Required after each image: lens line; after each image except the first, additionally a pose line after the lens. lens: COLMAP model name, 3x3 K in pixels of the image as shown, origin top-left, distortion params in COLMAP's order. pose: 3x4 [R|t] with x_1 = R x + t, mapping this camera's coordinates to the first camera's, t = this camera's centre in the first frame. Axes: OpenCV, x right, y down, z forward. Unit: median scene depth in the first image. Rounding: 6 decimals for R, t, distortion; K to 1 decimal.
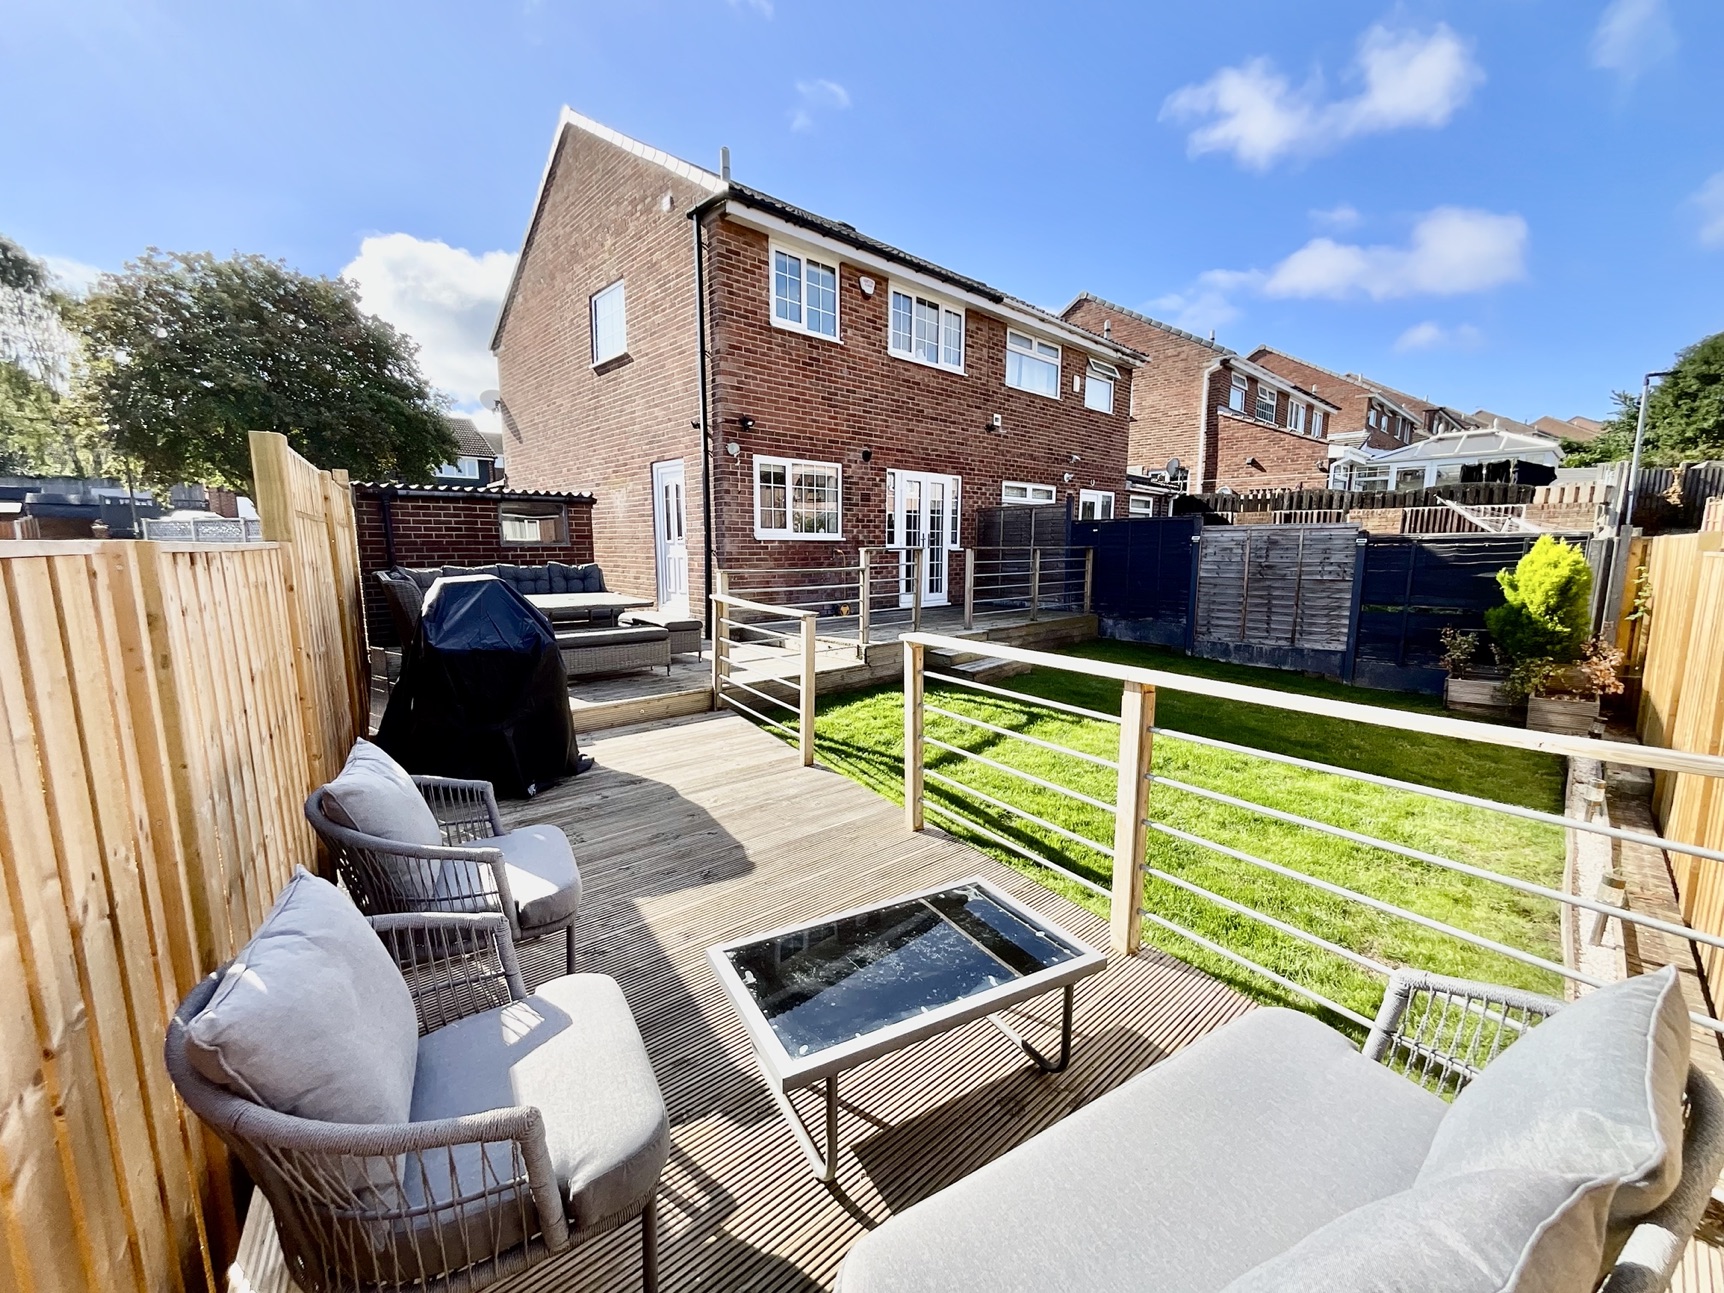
lens RADIAL K [[700.4, 0, 856.1], [0, 700.4, 651.0], [0, 0, 1]] dist [-0.001405, 0.000556]
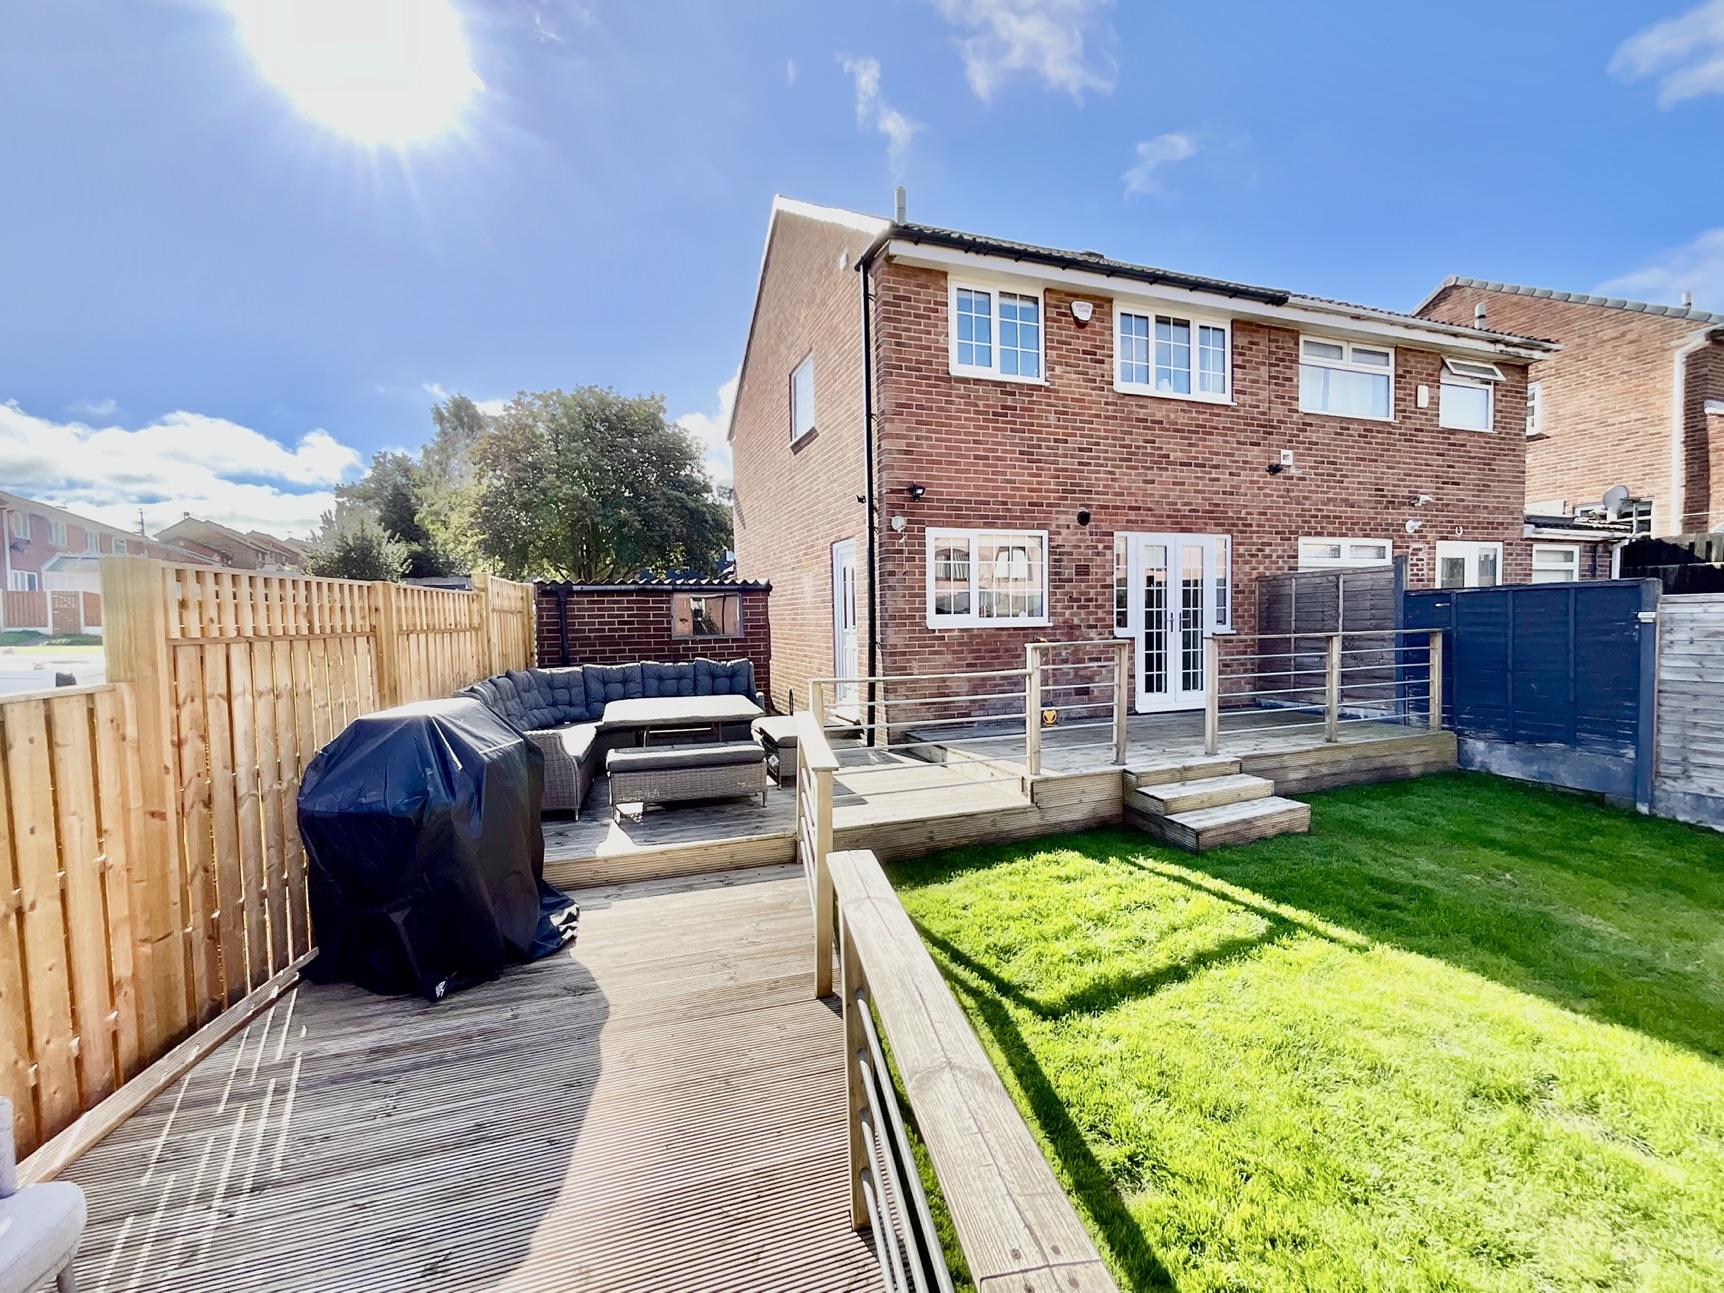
lens RADIAL K [[741.5, 0, 861.0], [0, 741.5, 652.1], [0, 0, 1]] dist [0.000784, 0.001103]
pose [[0.922380, -0.000400, -0.386284, 0.111023], [-0.038239, 0.994993, -0.092340, -0.045414], [0.384386, 0.099944, 0.917746, 0.163874]]
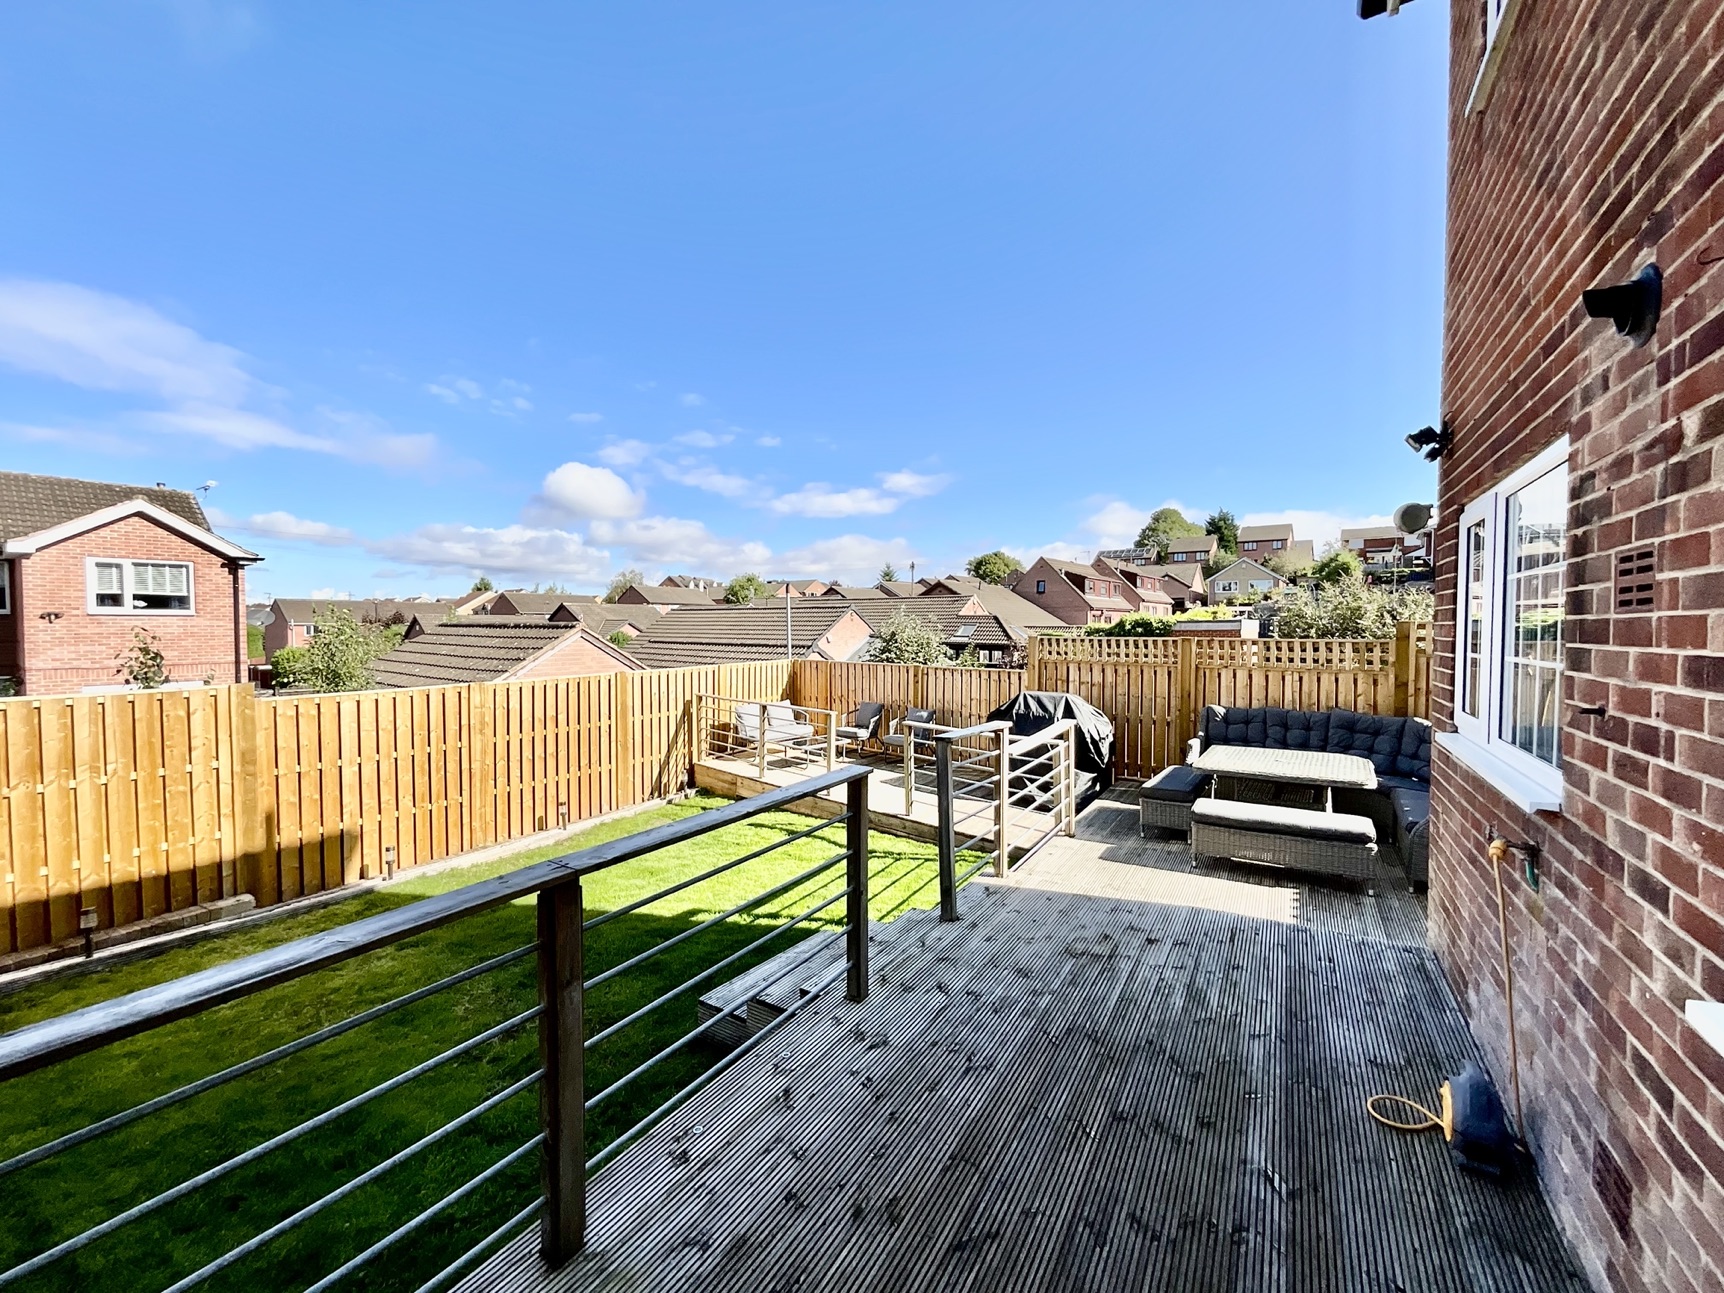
lens RADIAL K [[700.4, 0, 870.4], [0, 700.4, 648.3], [0, 0, 1]] dist [-0.001405, 0.000556]
pose [[-0.956750, 0.004522, -0.290876, 0.235465], [-0.047976, 0.983736, 0.173096, -0.239290], [0.286927, 0.179565, -0.940972, 1.170151]]
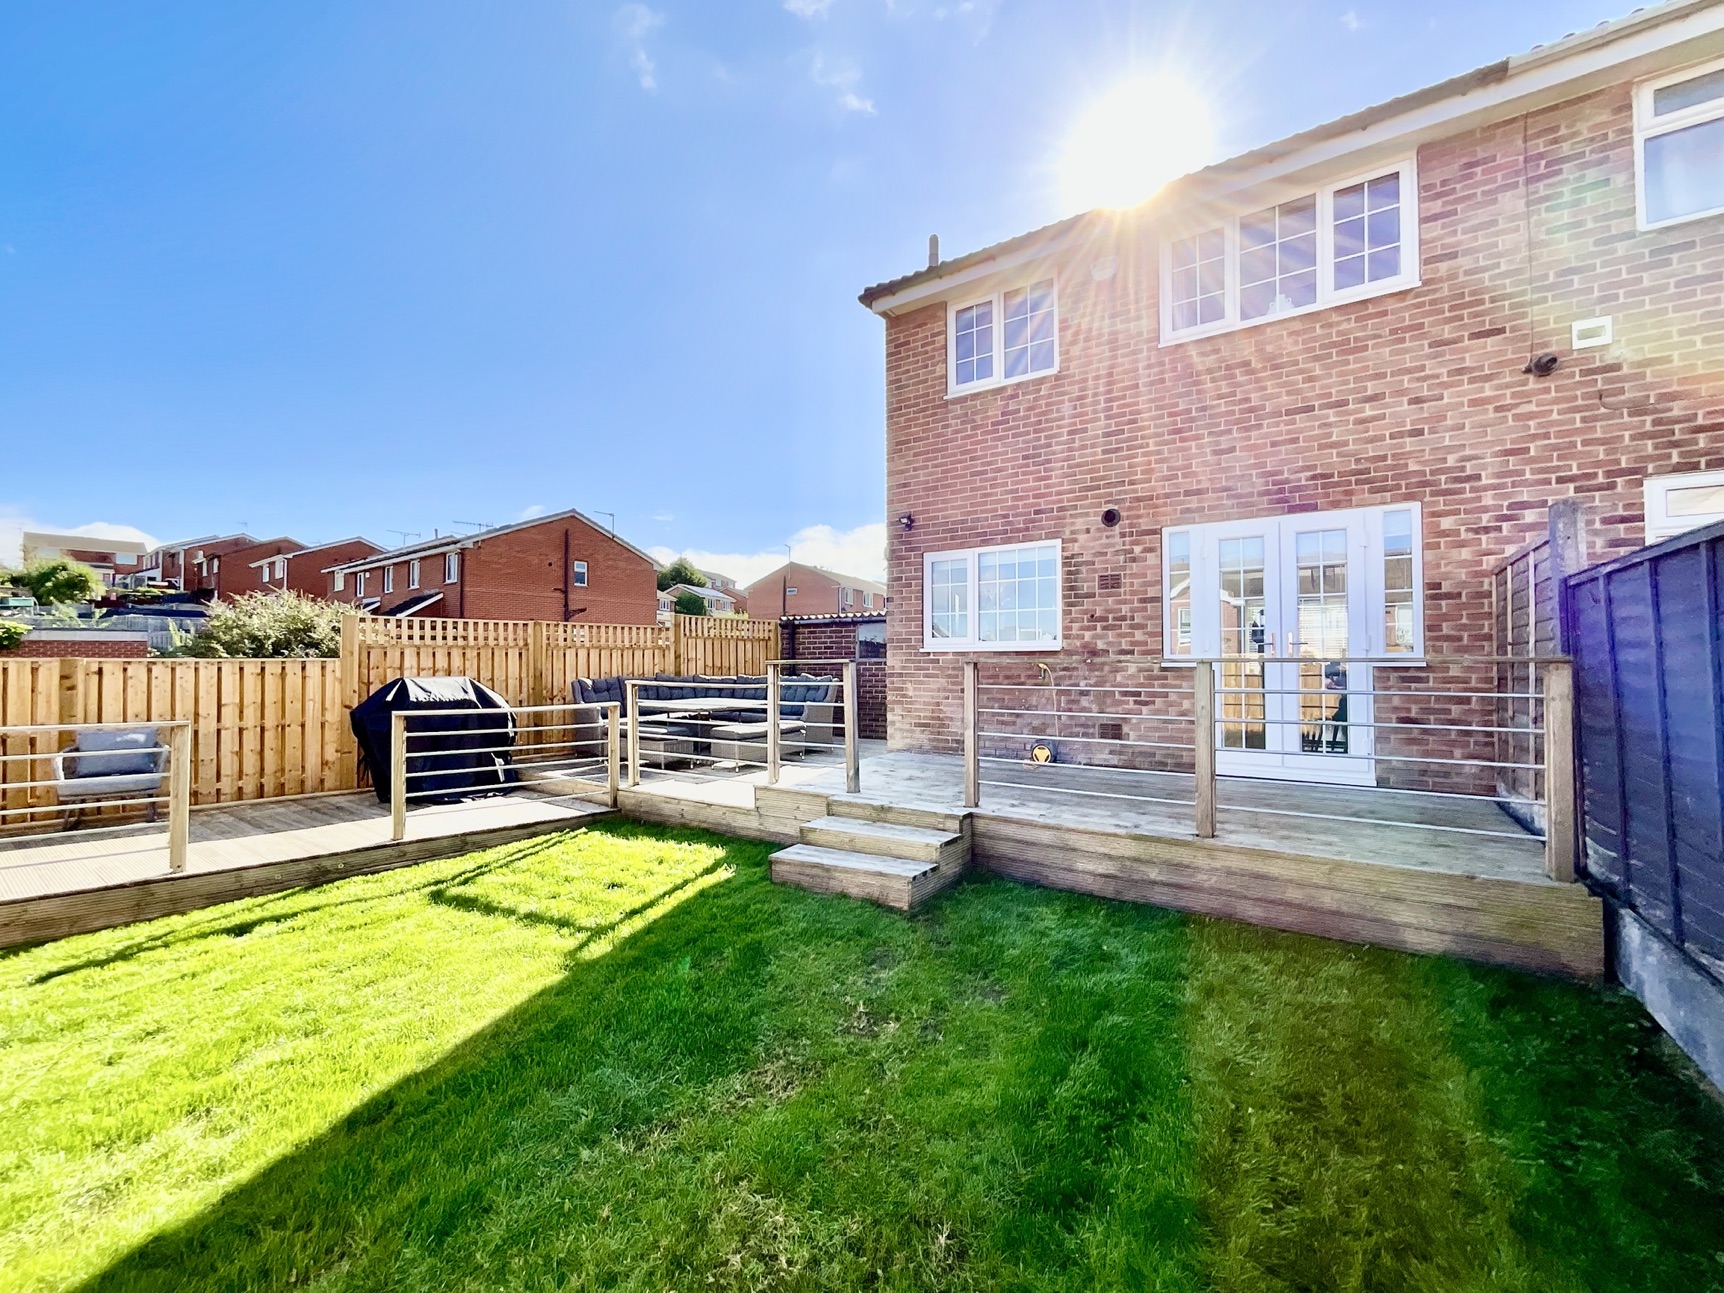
lens RADIAL K [[700.4, 0, 851.7], [0, 700.4, 647.1], [0, 0, 1]] dist [-0.001405, 0.000556]
pose [[0.212044, -0.021214, -0.977030, 0.609284], [-0.144238, 0.988136, -0.052759, -0.100987], [0.966557, 0.152112, 0.206468, 0.693901]]
